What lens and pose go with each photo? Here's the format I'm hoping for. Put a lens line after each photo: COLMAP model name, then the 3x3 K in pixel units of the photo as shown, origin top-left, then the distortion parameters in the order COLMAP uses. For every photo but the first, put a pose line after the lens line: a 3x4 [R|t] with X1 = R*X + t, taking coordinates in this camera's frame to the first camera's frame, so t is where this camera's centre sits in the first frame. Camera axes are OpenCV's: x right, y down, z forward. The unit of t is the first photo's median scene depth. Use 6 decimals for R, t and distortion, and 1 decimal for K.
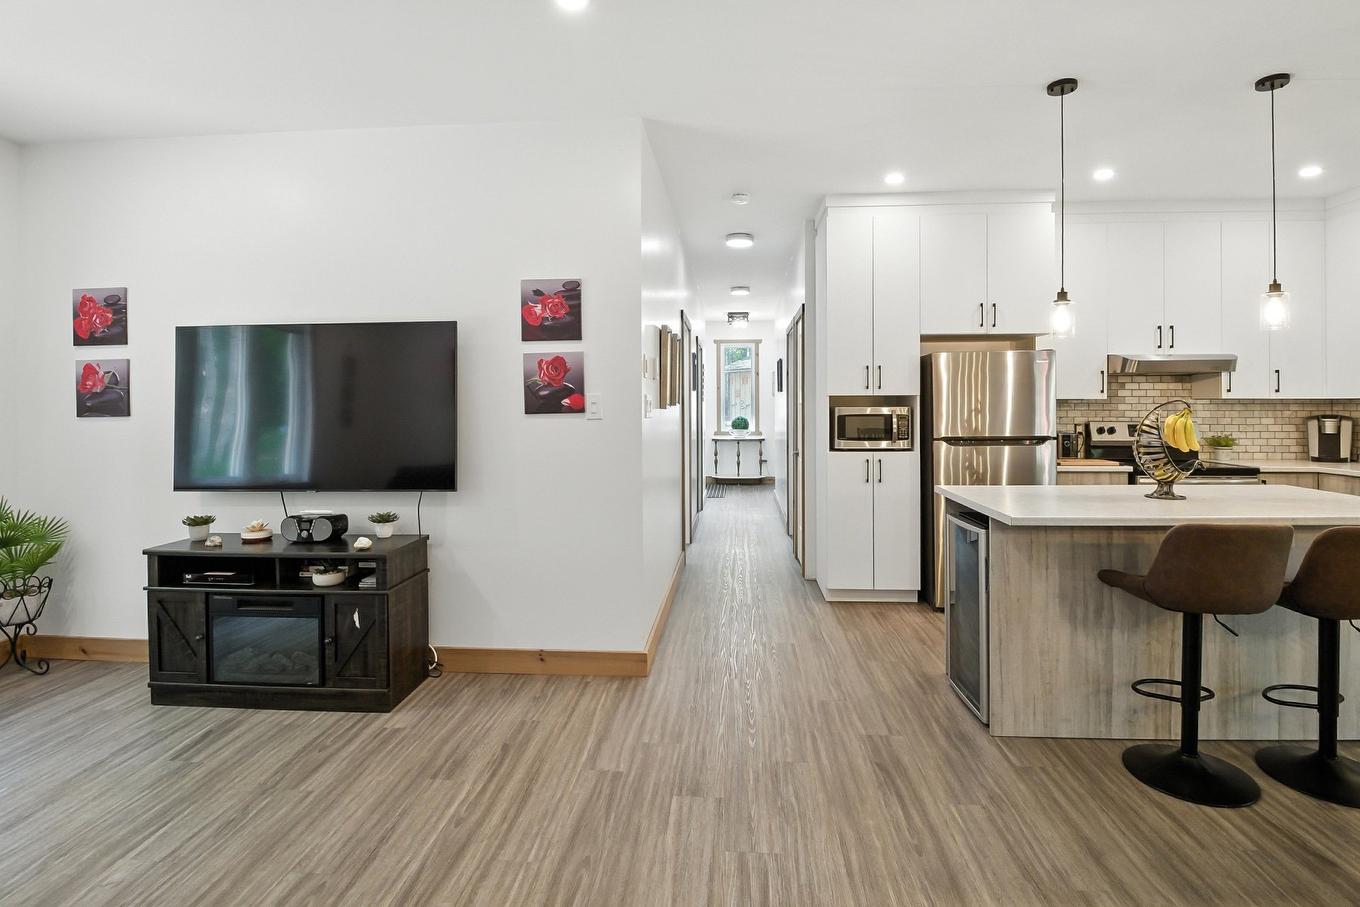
lens RADIAL K [[648.5, 0, 691.6], [0, 648.5, 410.8], [0, 0, 1]] dist [-0.006761, -0.007013]
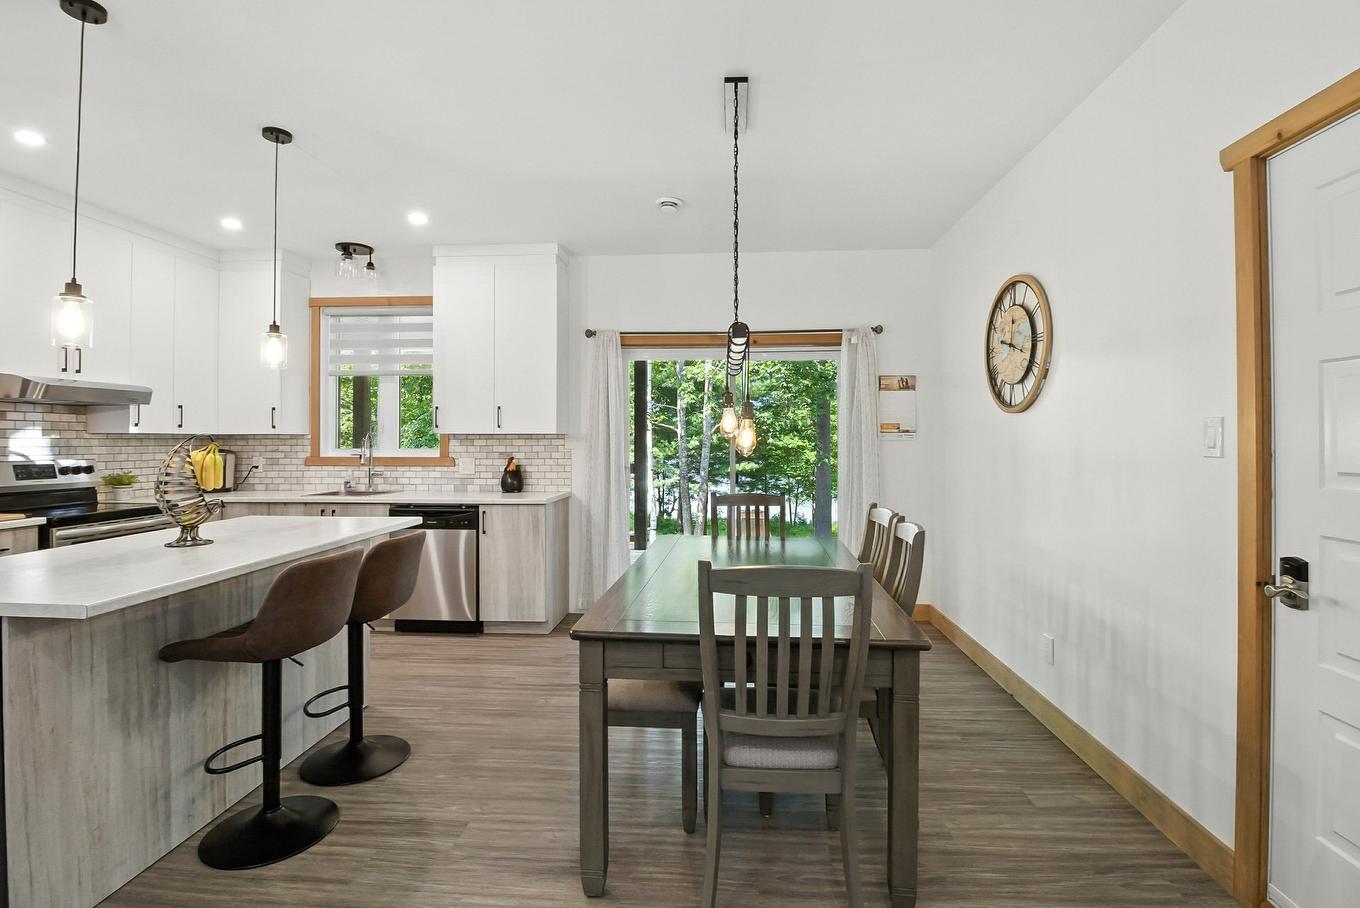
lens RADIAL K [[637.1, 0, 693.3], [0, 637.1, 431.2], [0, 0, 1]] dist [-0.004169, -0.009620]
pose [[-0.005634, 0.015400, 0.999866, -0.122581], [0.009860, 0.999834, -0.015344, 0.000219], [-0.999936, 0.009772, -0.005785, 0.285140]]
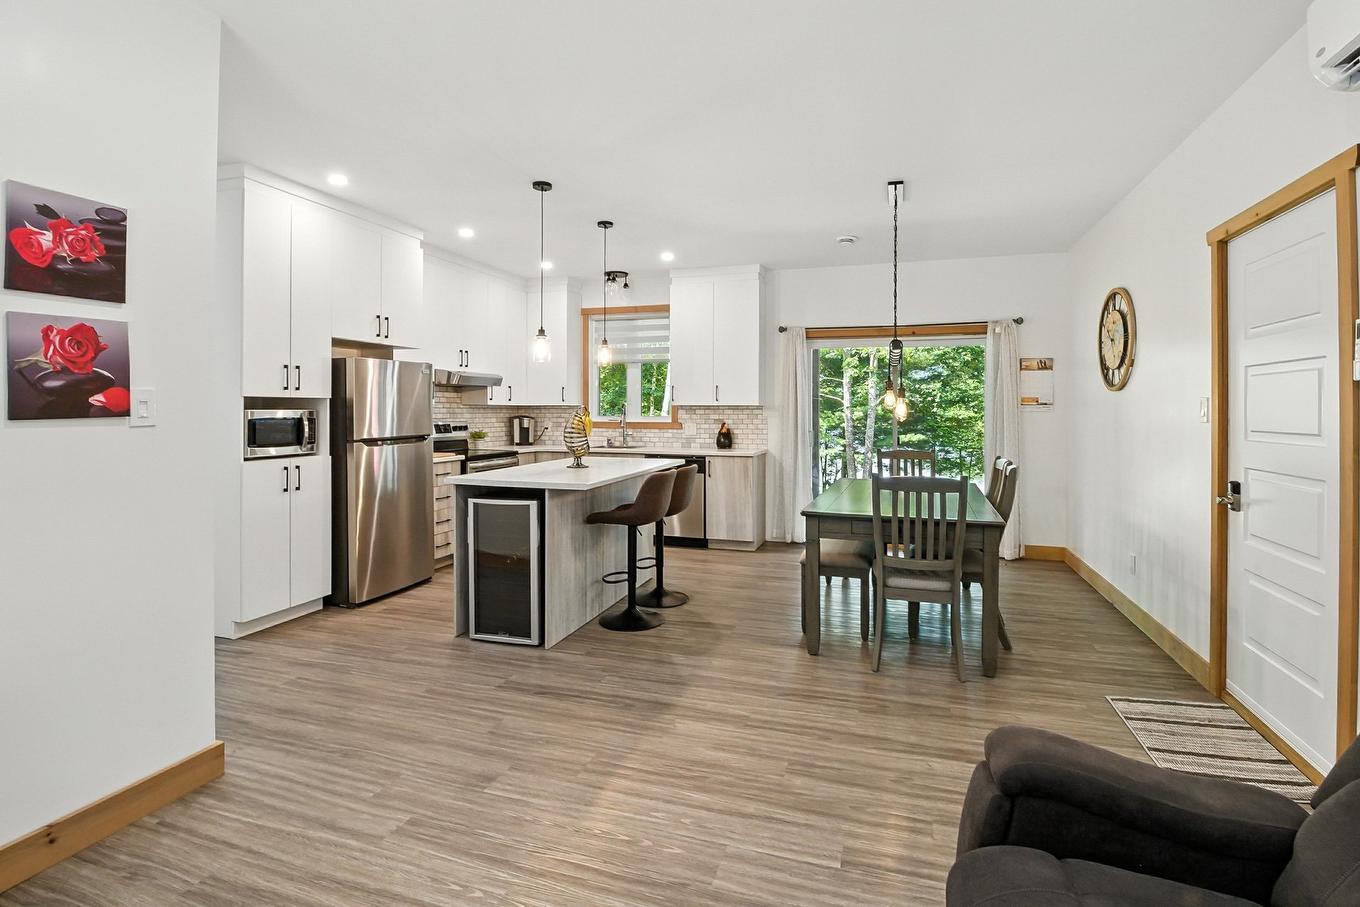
lens RADIAL K [[648.5, 0, 691.6], [0, 648.5, 410.4], [0, 0, 1]] dist [-0.006761, -0.007013]
pose [[0.238949, 0.002054, 0.971030, -0.671481], [0.005628, 0.999978, -0.003500, 0.001711], [-0.971016, 0.006301, 0.238933, 0.311604]]
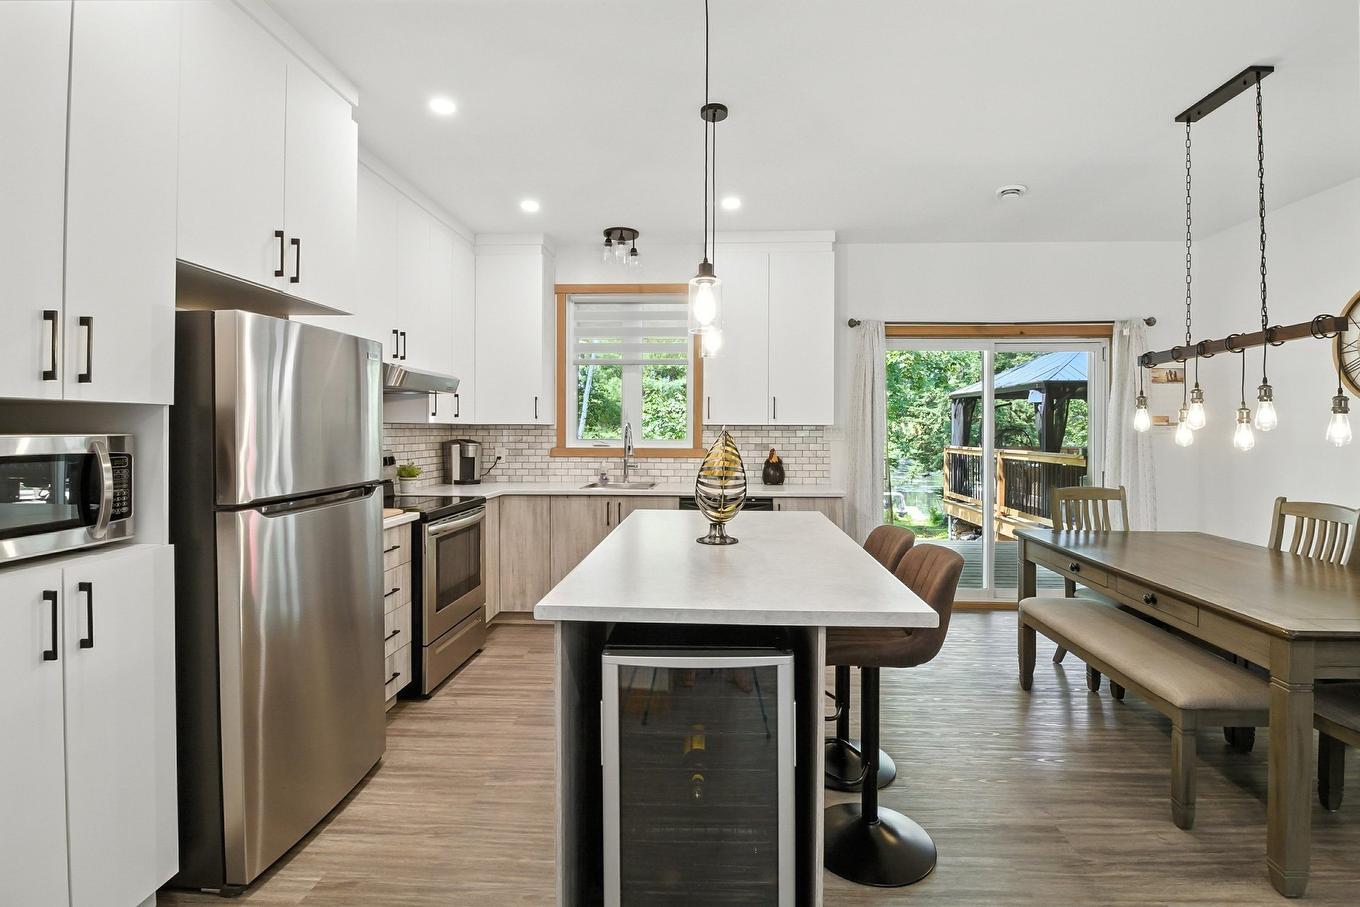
lens RADIAL K [[637.1, 0, 694.6], [0, 637.1, 429.1], [0, 0, 1]] dist [-0.004169, -0.009620]
pose [[-0.023616, 0.002999, 0.999717, -0.082477], [0.005764, 0.999979, -0.002864, -0.008254], [-0.999704, 0.005695, -0.023633, 0.944941]]
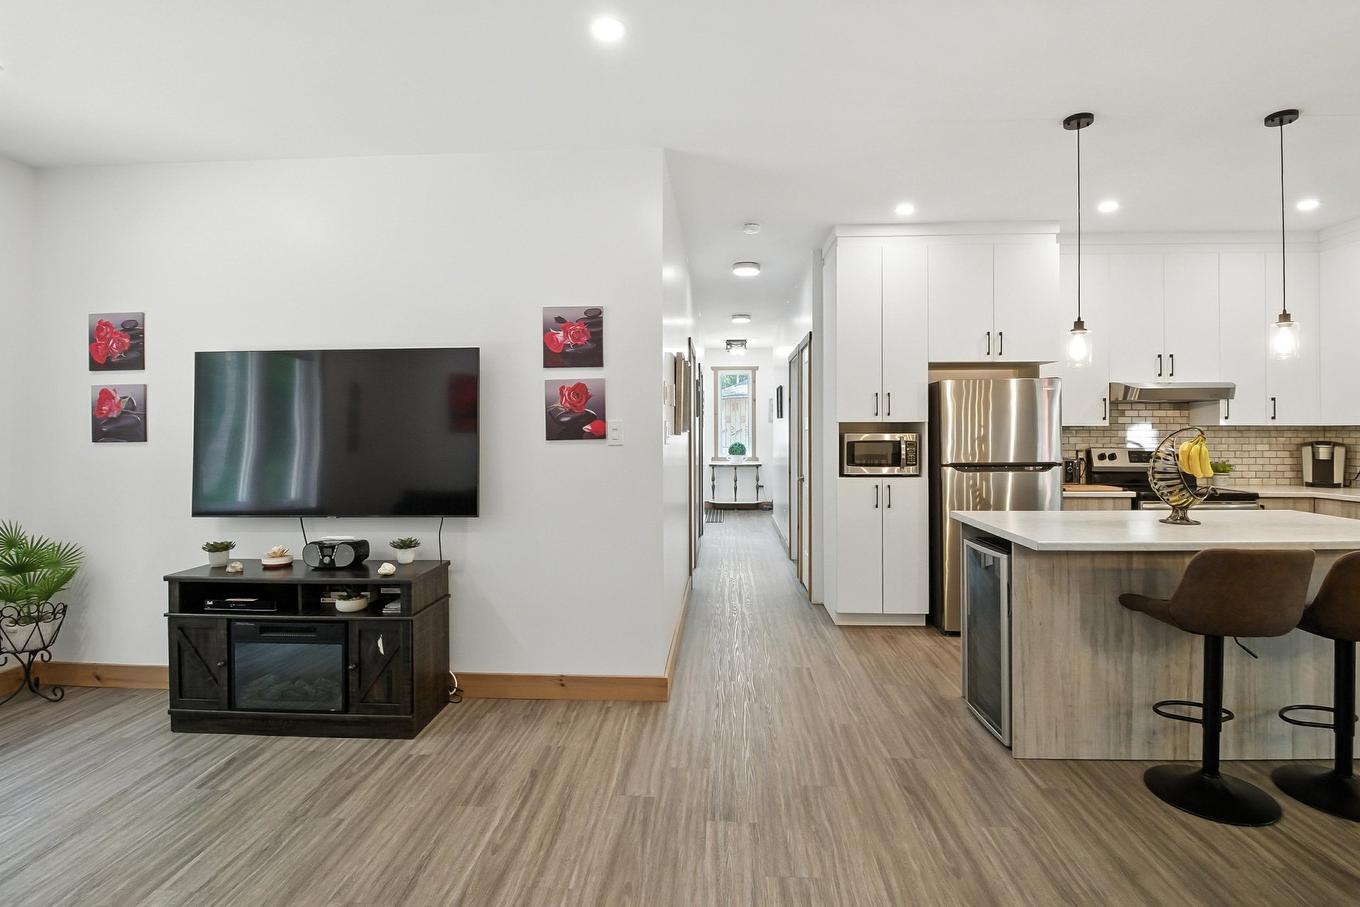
lens RADIAL K [[637.1, 0, 689.8], [0, 637.1, 433.6], [0, 0, 1]] dist [-0.004169, -0.009620]
pose [[0.999898, 0.001026, 0.014277, -0.050181], [-0.000954, 0.999987, -0.005074, -0.000486], [-0.014282, 0.005060, 0.999885, 0.007526]]
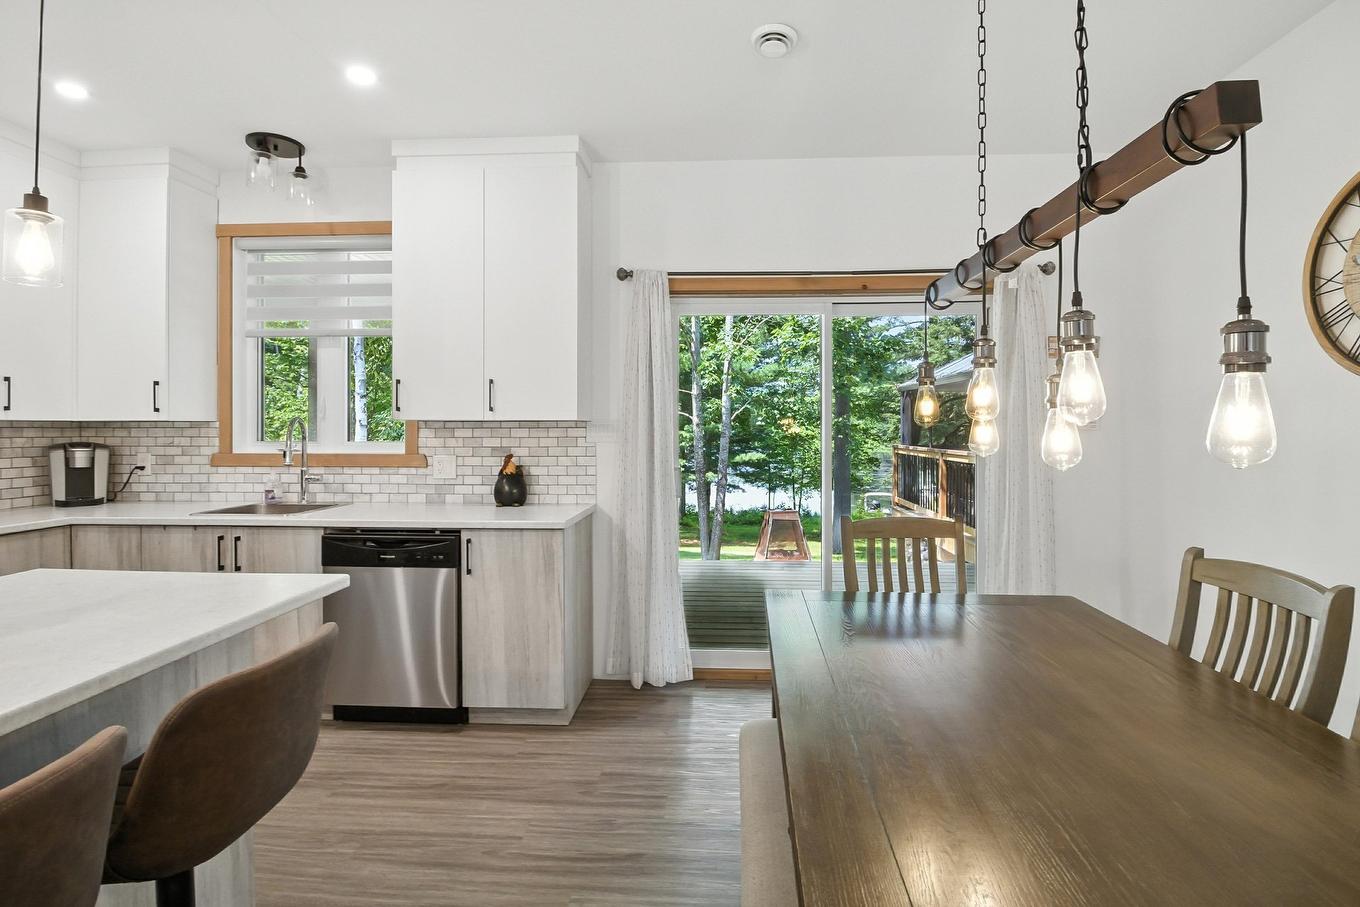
lens RADIAL K [[637.1, 0, 695.2], [0, 637.1, 426.4], [0, 0, 1]] dist [-0.004169, -0.009620]
pose [[-0.021665, 0.003643, 0.999759, 0.359551], [0.009044, 0.999953, -0.003447, -0.005244], [-0.999724, 0.008967, -0.021697, 0.431803]]
